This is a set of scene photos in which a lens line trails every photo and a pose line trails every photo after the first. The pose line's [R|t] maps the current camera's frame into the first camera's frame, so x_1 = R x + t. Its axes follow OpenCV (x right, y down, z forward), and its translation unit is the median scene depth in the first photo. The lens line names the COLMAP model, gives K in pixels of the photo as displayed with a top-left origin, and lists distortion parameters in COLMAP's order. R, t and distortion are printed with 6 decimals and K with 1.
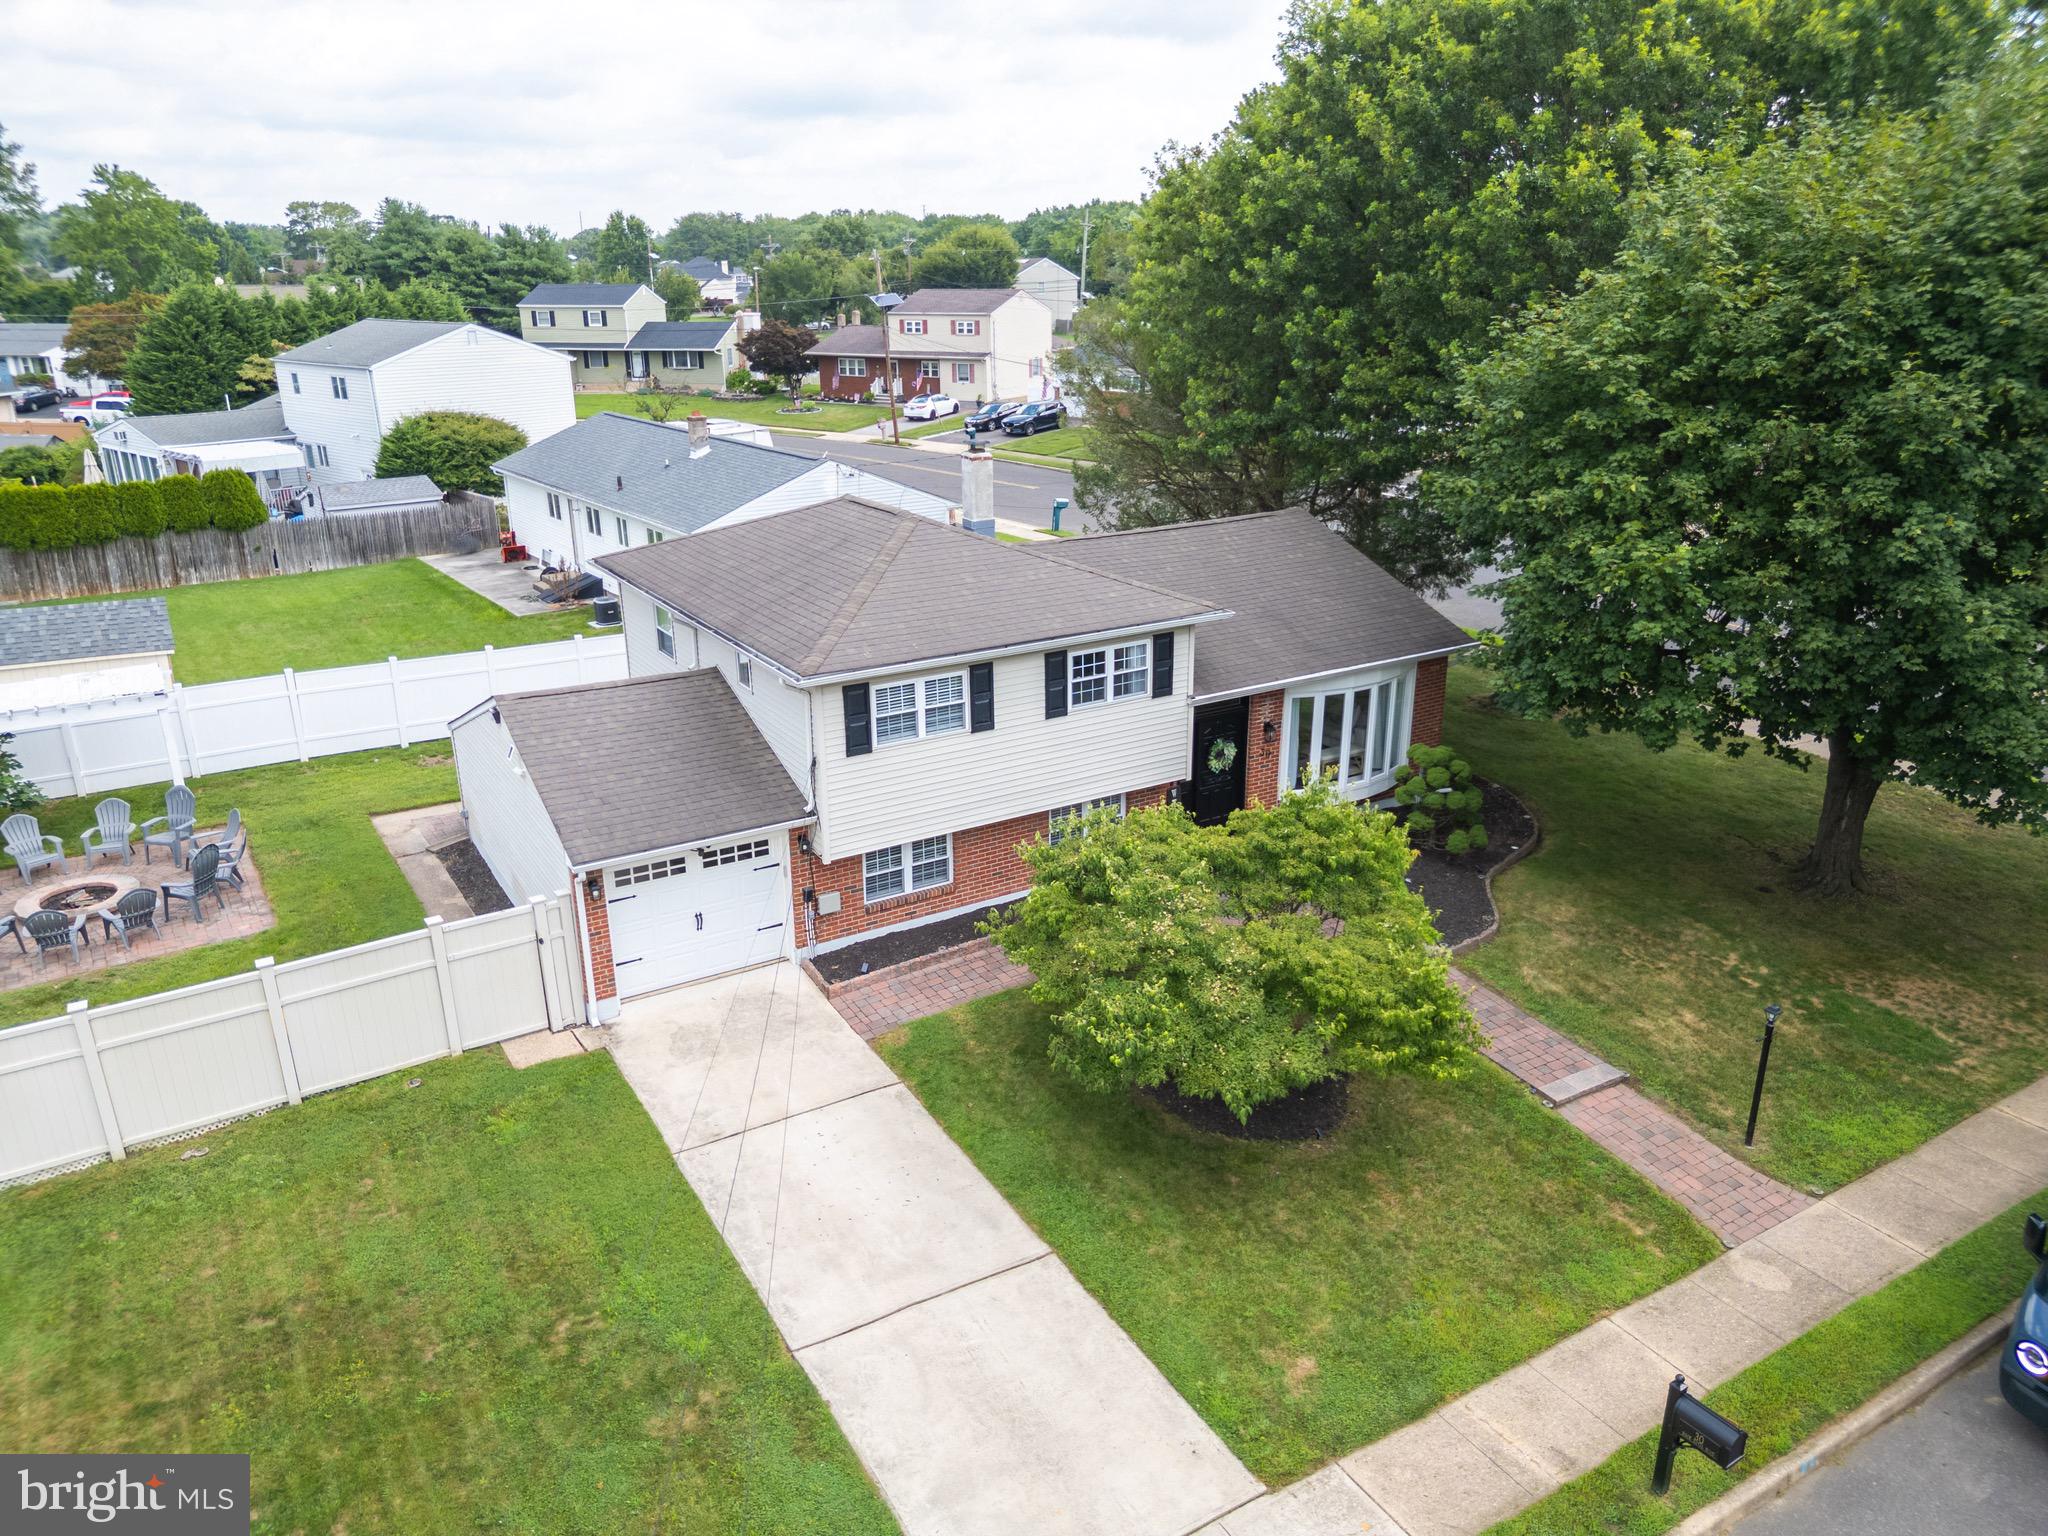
lens RADIAL K [[1445.1, 0, 1010.1], [0, 1445.1, 760.6], [0, 0, 1]] dist [0.025946, -0.014078]
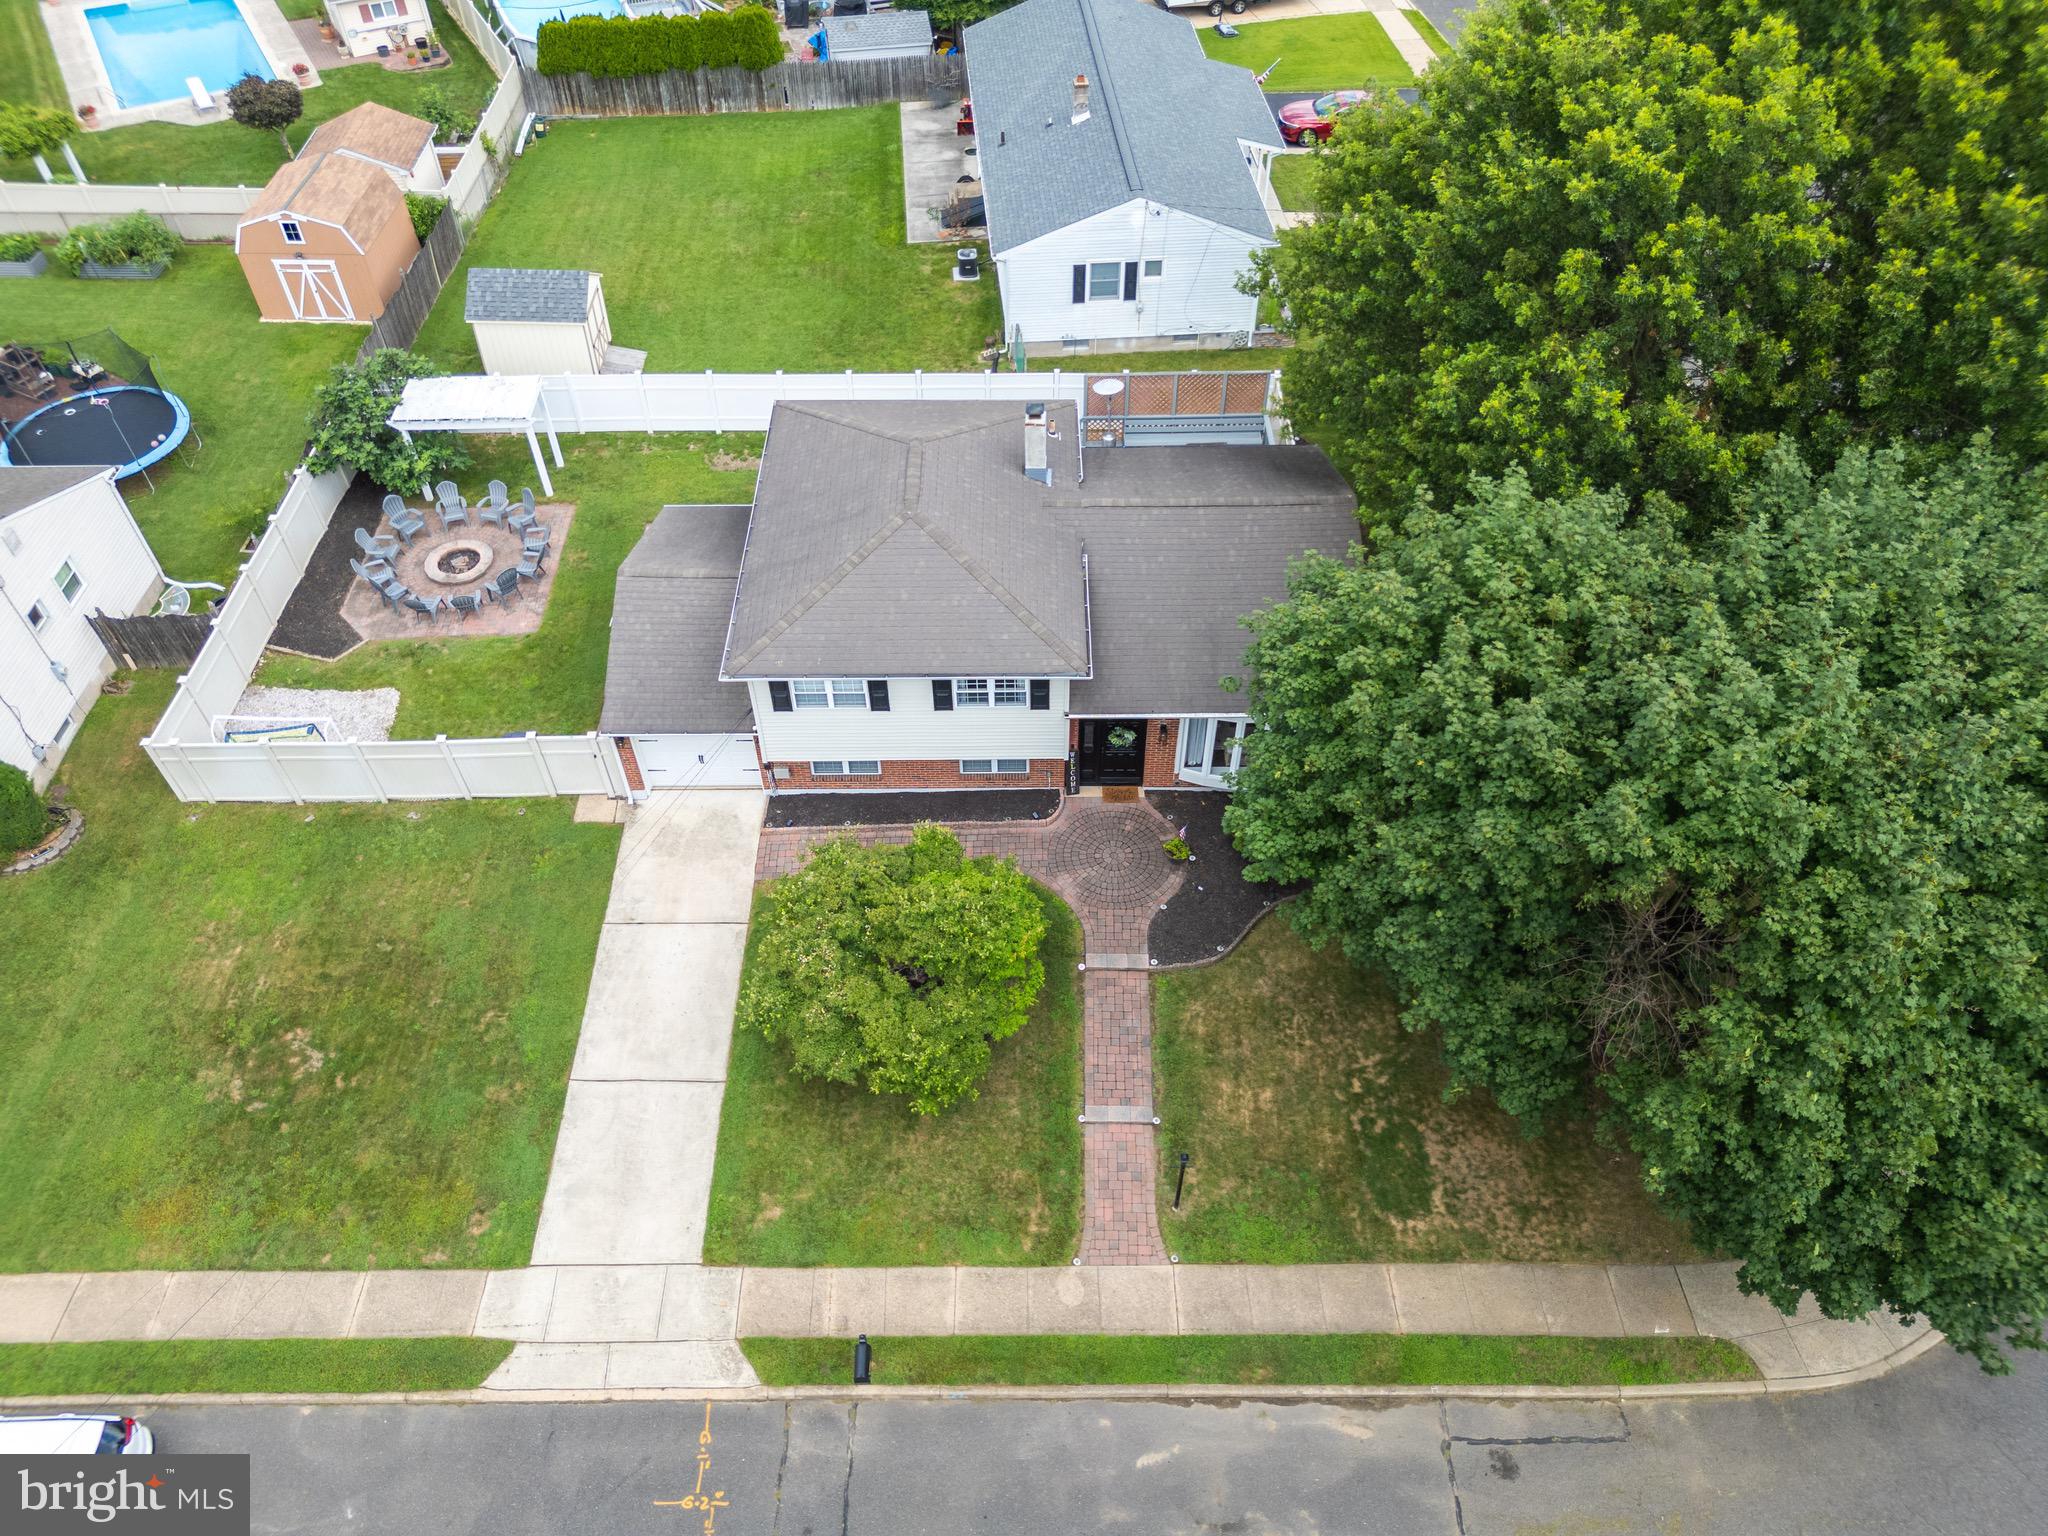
lens RADIAL K [[1445.1, 0, 1025.1], [0, 1445.1, 752.0], [0, 0, 1]] dist [0.025946, -0.014078]
pose [[0.857409, 0.378901, -0.348258, 0.634558], [-0.168163, 0.845836, 0.506244, -0.755770], [0.486385, -0.375494, 0.788945, -0.057797]]
